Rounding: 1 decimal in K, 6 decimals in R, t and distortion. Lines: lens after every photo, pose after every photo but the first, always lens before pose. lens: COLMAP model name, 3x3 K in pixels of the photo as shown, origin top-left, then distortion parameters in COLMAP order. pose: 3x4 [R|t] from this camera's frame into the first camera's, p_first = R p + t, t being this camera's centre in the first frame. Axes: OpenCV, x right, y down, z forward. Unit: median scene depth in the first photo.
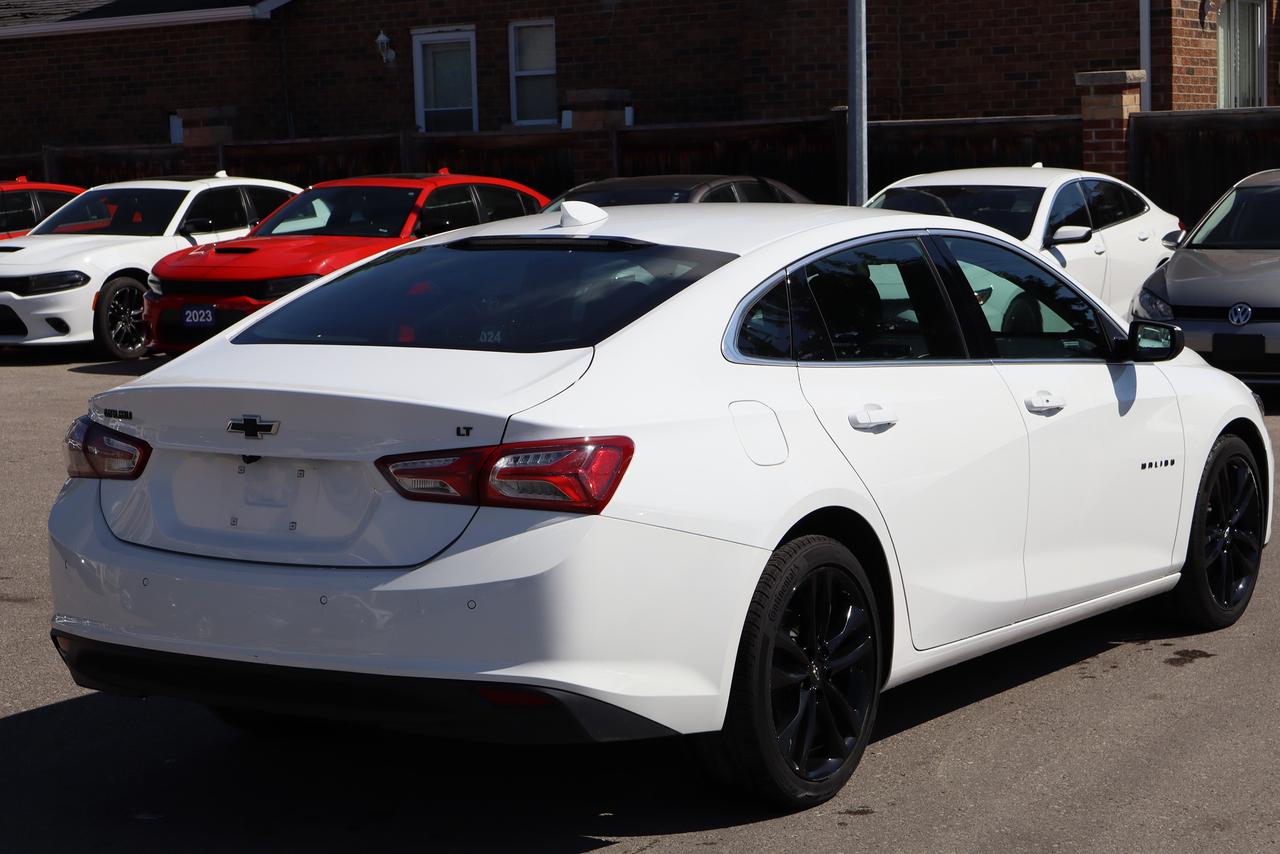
lens RADIAL K [[2547.2, 0, 639.4], [0, 2547.2, 426.5], [0, 0, 1]] dist [-0.011340, 0.000000]
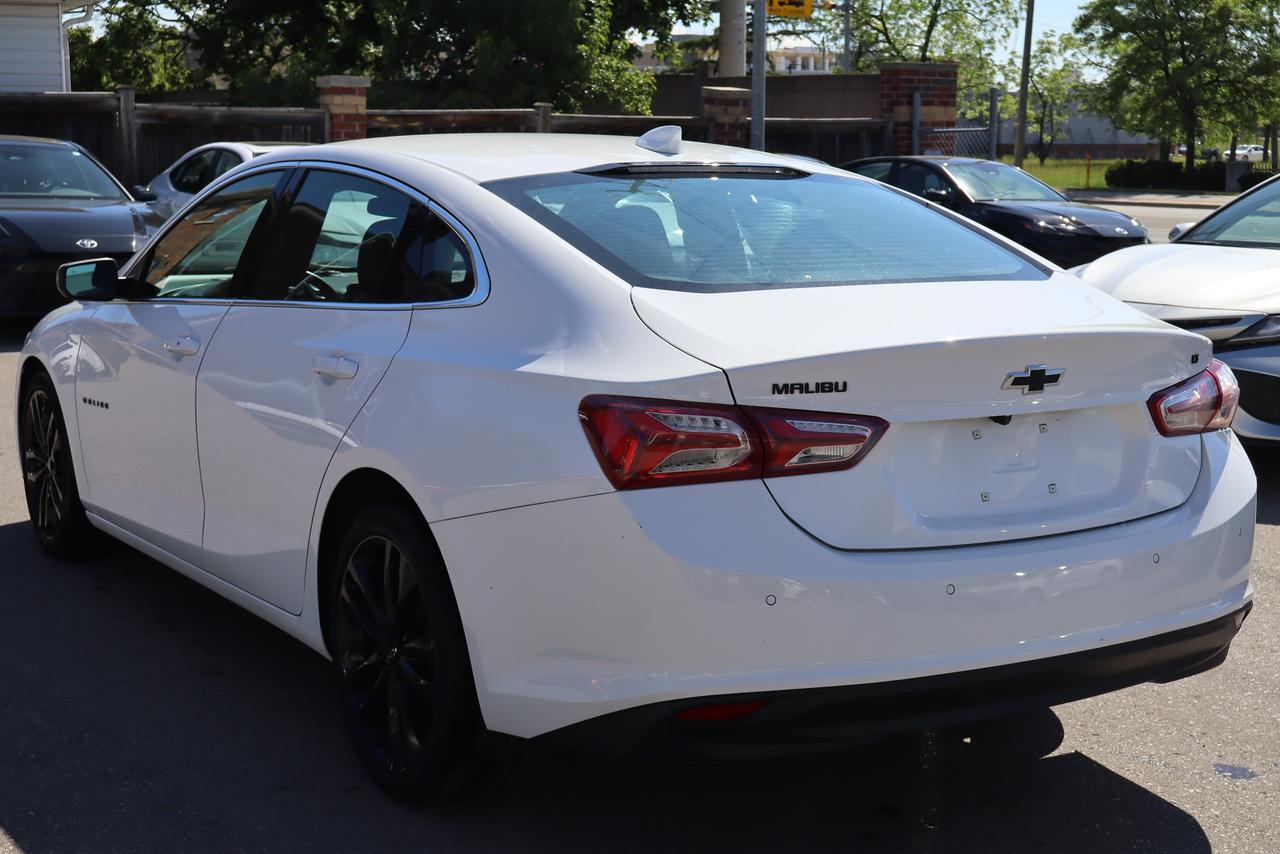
lens RADIAL K [[1867.6, 0, 640.7], [0, 1867.6, 428.3], [0, 0, 1]] dist [-0.000117, 0.000000]
pose [[0.413470, -0.112564, 0.903533, -0.729531], [0.071795, 0.993270, 0.090890, -0.046968], [-0.907683, 0.027289, 0.418769, 0.815063]]
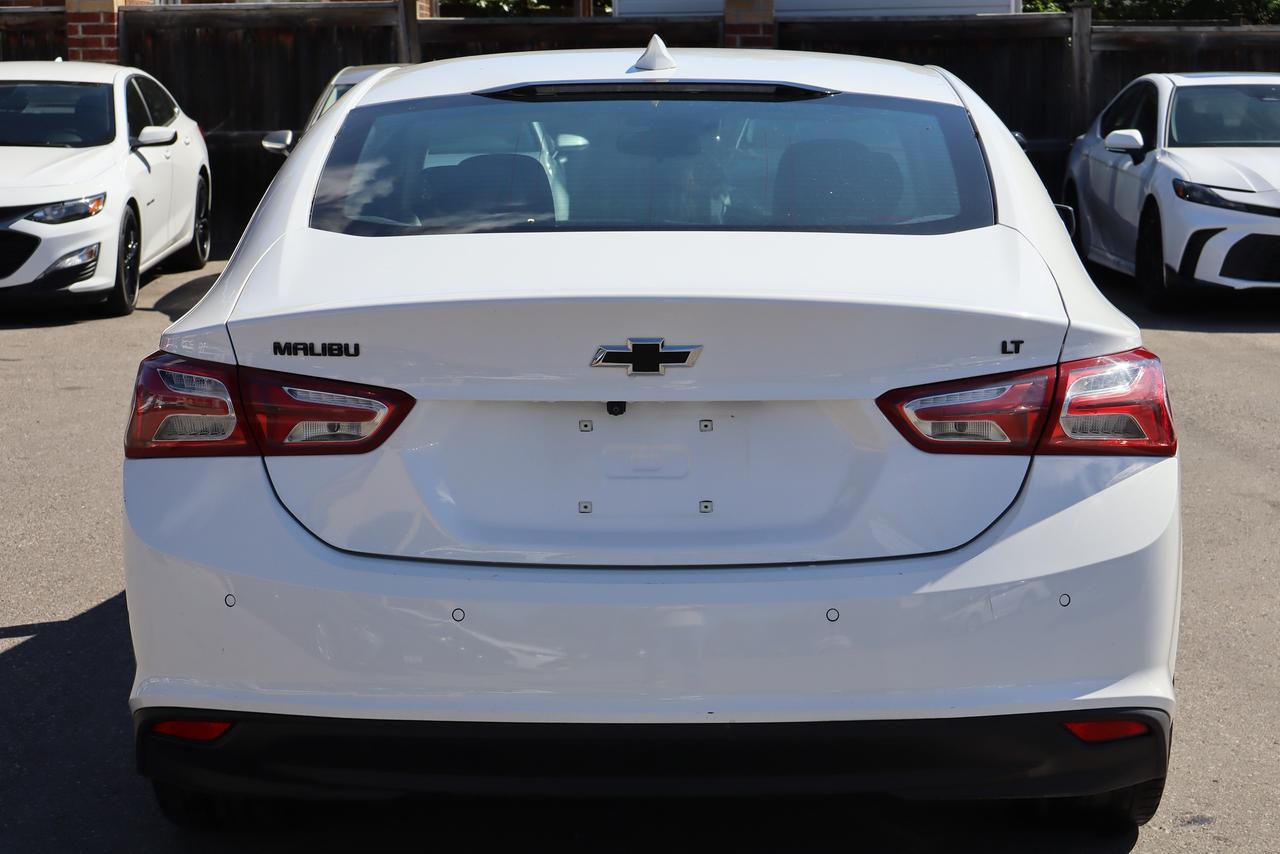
lens RADIAL K [[2547.2, 0, 638.9], [0, 2547.2, 426.5], [0, 0, 1]] dist [-0.011340, 0.000000]
pose [[0.845881, -0.057028, 0.530314, -0.467329], [0.042059, 0.998303, 0.040267, -0.007653], [-0.531710, -0.011757, 0.846845, 0.436893]]
